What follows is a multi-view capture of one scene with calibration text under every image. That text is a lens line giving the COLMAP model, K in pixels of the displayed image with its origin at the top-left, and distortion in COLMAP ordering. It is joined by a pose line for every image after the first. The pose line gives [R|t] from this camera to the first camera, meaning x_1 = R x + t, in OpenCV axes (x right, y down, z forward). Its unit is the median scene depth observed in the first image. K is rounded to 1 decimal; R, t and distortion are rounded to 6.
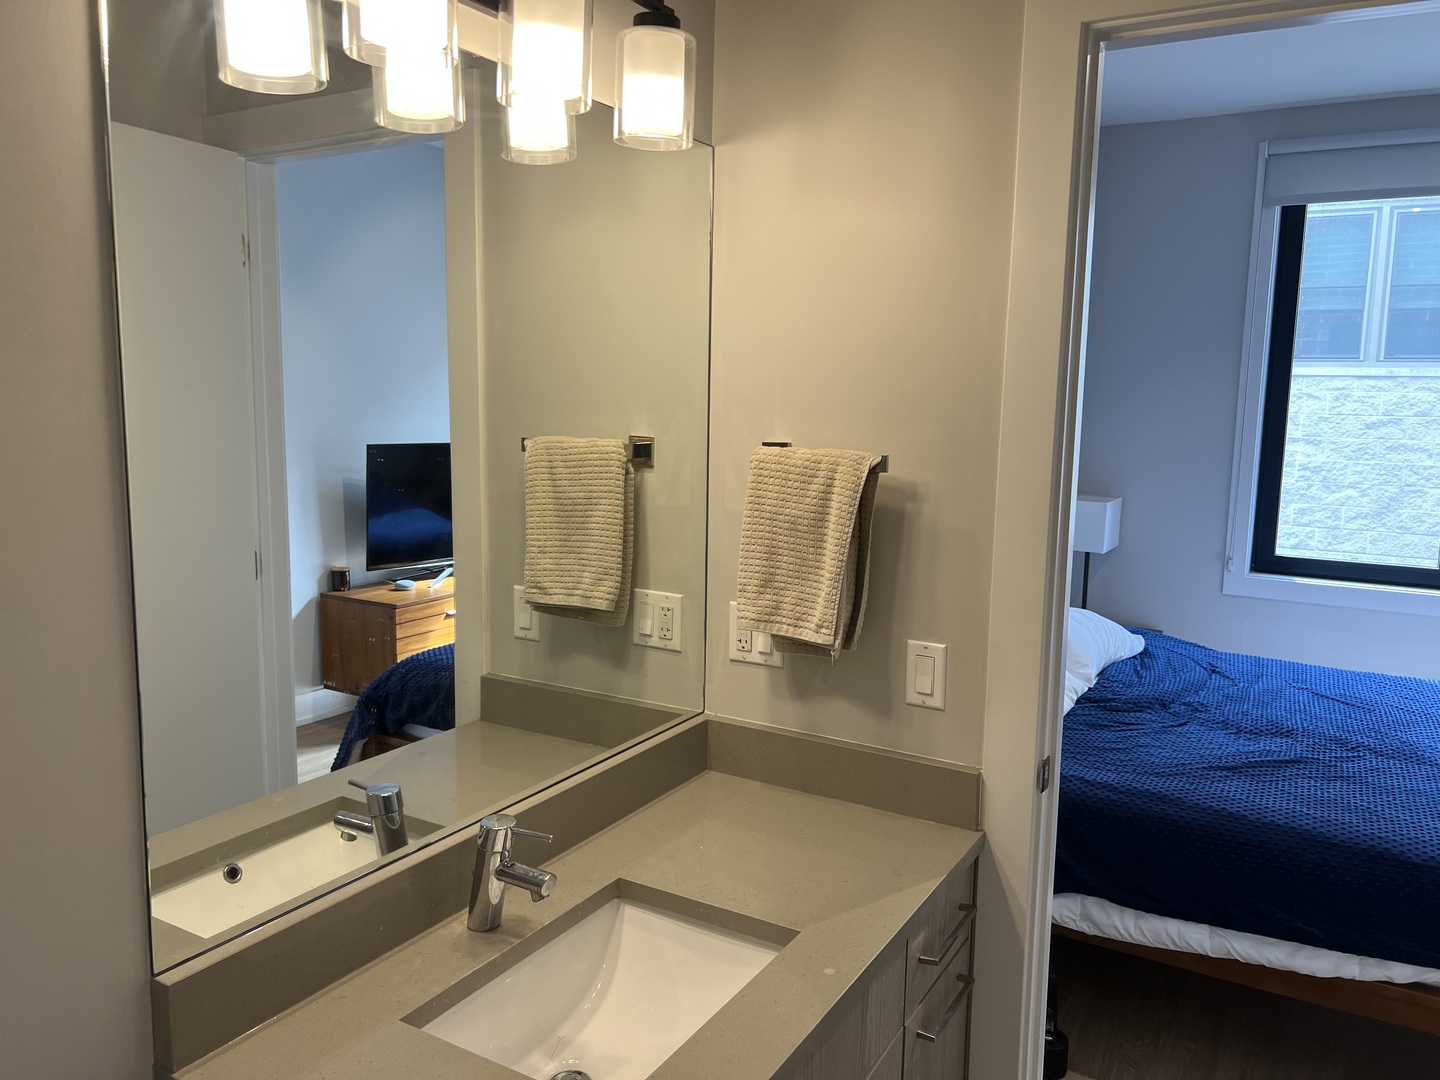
lens RADIAL K [[1088.2, 0, 719.1], [0, 1088.2, 535.2], [0, 0, 1]] dist [0.043923, -0.016297]
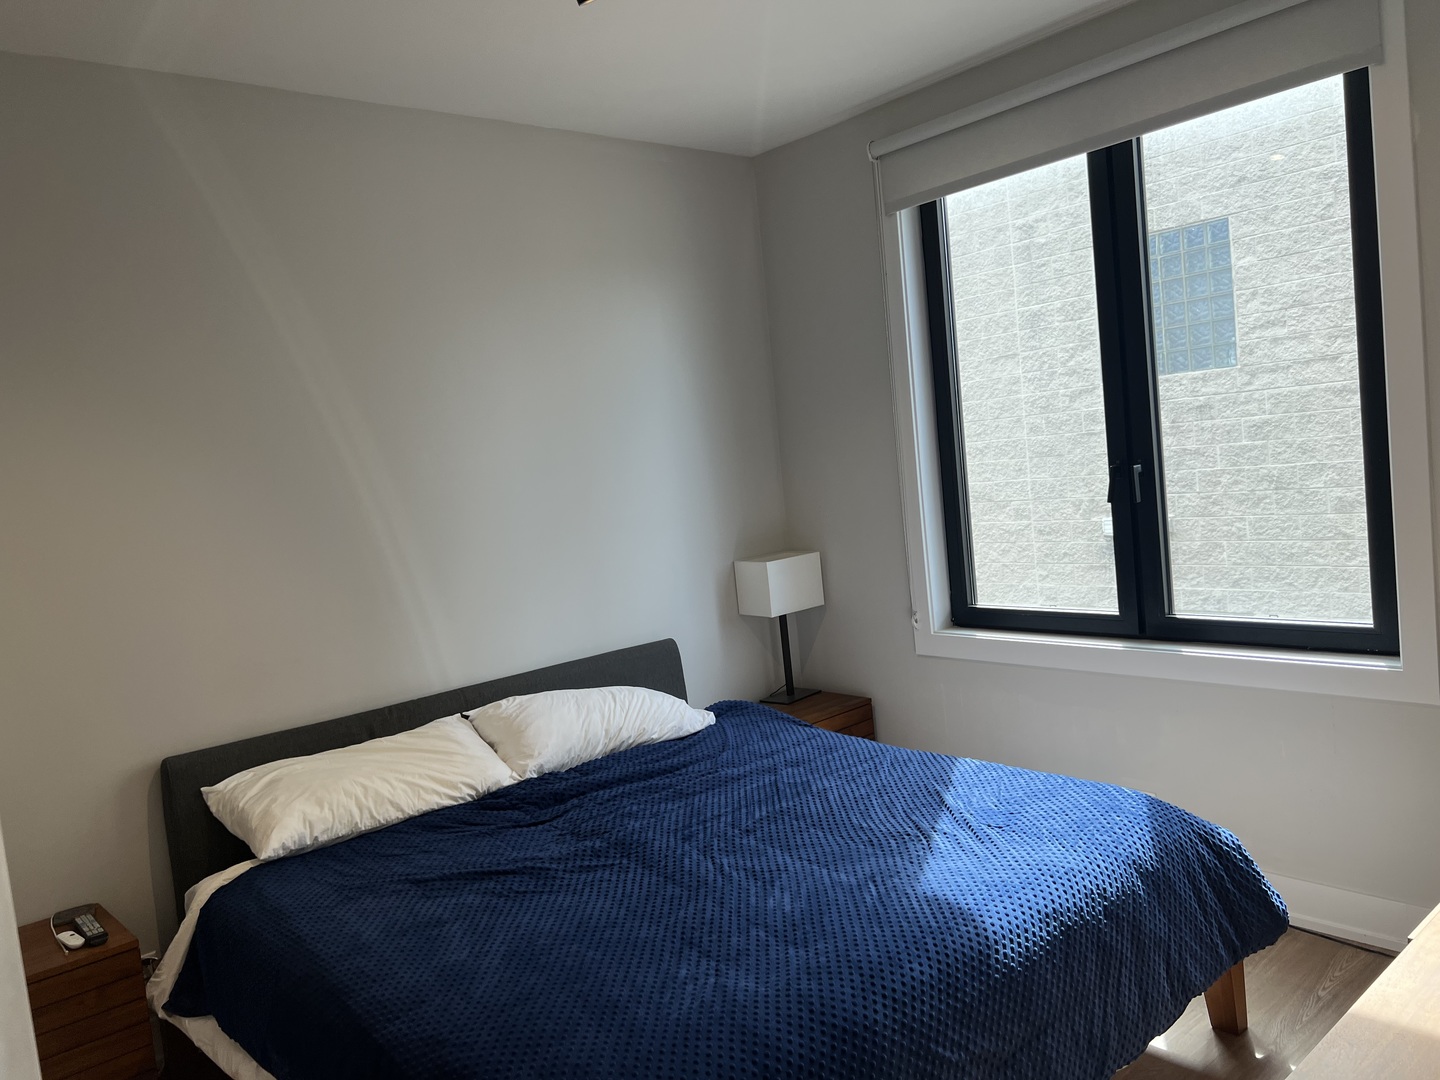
lens RADIAL K [[1088.2, 0, 717.8], [0, 1088.2, 542.7], [0, 0, 1]] dist [0.043923, -0.016297]
pose [[0.940628, -0.082577, -0.329242, 0.852911], [0.068608, 0.996190, -0.053843, 0.000969], [0.332434, 0.028058, 0.942709, 0.192669]]
